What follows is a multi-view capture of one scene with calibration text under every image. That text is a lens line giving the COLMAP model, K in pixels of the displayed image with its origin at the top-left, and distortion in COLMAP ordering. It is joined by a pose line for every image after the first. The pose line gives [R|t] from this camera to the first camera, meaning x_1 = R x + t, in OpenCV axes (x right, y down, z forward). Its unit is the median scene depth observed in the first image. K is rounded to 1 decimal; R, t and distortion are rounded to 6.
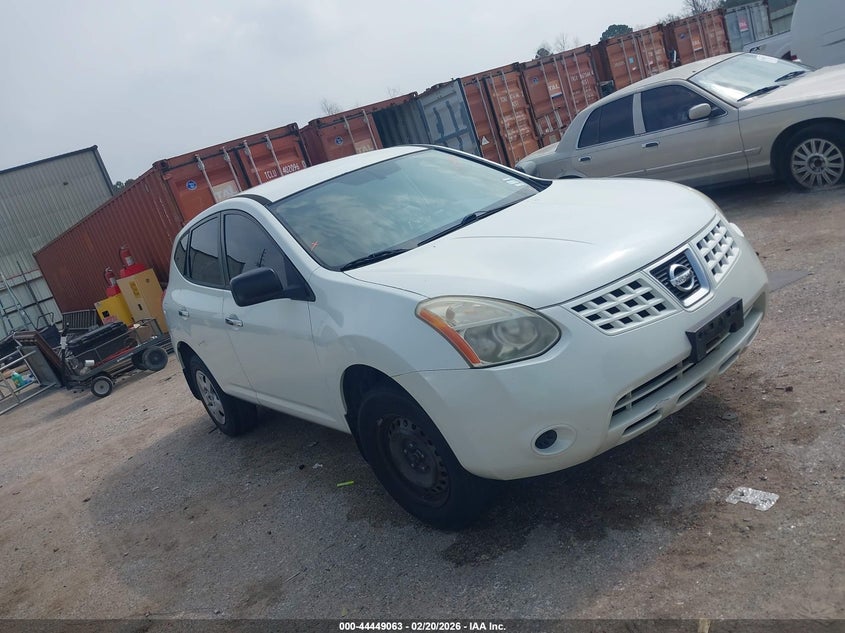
lens RADIAL K [[662.2, 0, 415.6], [0, 662.2, 315.7], [0, 0, 1]] dist [-0.006612, -0.001206]
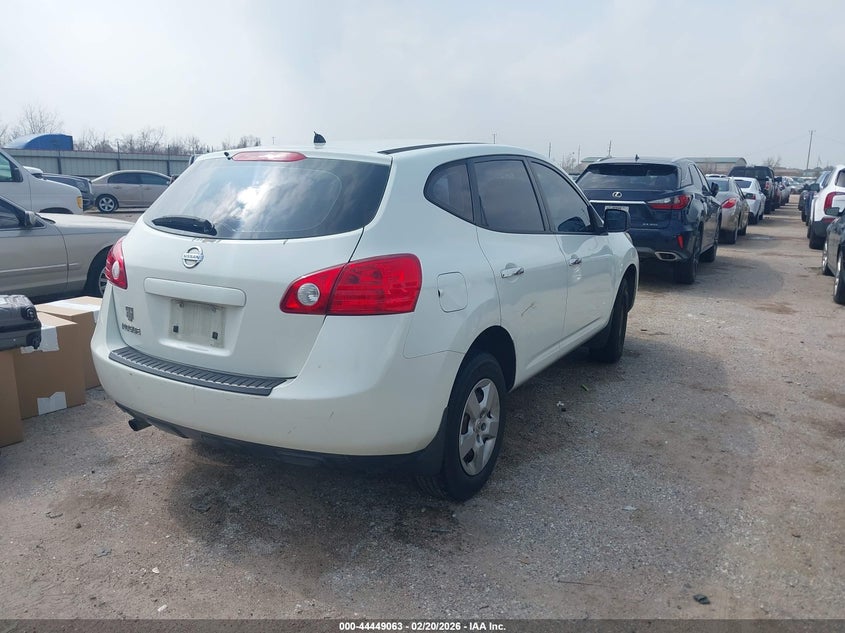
lens RADIAL K [[662.2, 0, 415.6], [0, 662.2, 315.7], [0, 0, 1]] dist [-0.006612, -0.001206]
pose [[-0.374697, 0.127806, 0.918296, -0.681467], [0.330406, 0.943833, 0.003458, 0.004210], [-0.866276, 0.304706, -0.395879, 0.998284]]
